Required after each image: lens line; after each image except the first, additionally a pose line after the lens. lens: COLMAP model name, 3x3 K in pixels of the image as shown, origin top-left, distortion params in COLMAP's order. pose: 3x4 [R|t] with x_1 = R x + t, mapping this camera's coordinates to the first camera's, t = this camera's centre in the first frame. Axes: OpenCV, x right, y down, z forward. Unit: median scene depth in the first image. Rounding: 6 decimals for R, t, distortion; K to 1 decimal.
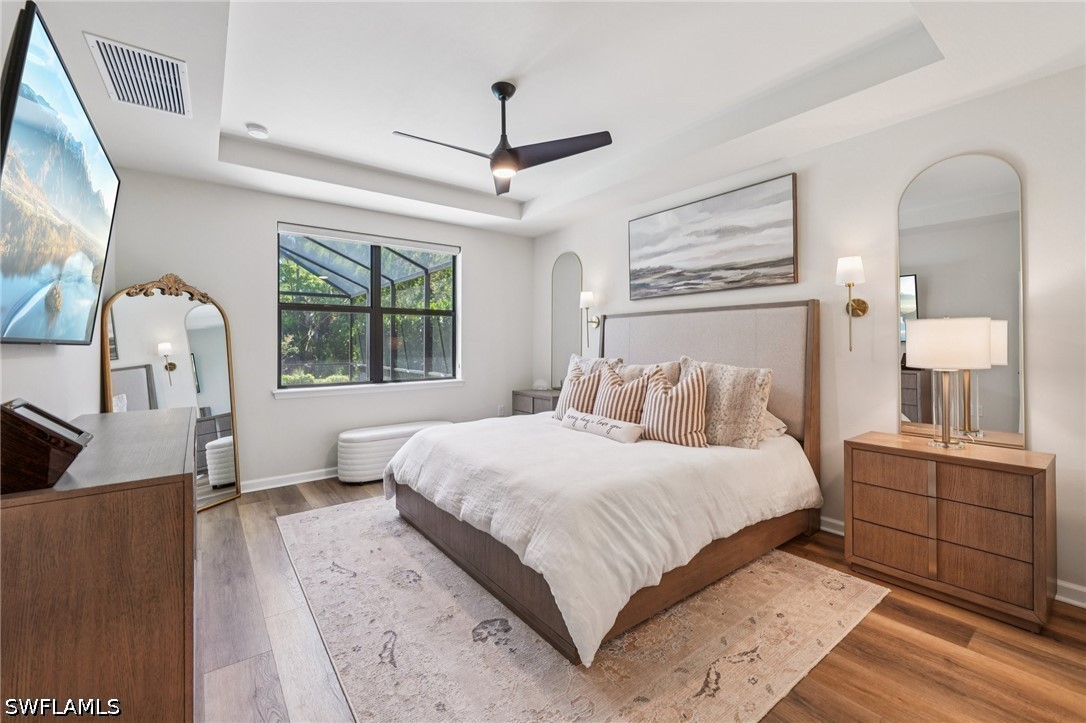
lens RADIAL K [[450.5, 0, 550.7], [0, 450.5, 344.5], [0, 0, 1]] dist [-0.000171, -0.000816]
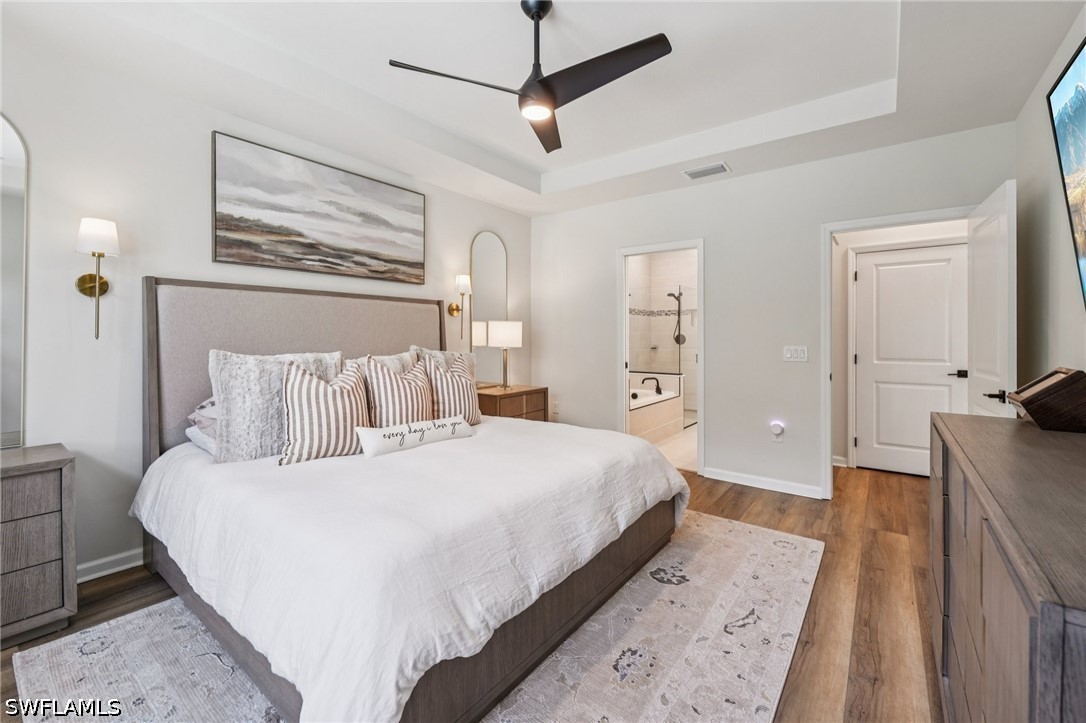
lens RADIAL K [[450.5, 0, 543.7], [0, 450.5, 339.7], [0, 0, 1]] dist [-0.000171, -0.000816]
pose [[-0.256105, -0.001343, 0.966648, -0.622128], [0.003650, 0.999991, 0.002357, 0.010249], [-0.966642, 0.004132, -0.256098, 0.853860]]
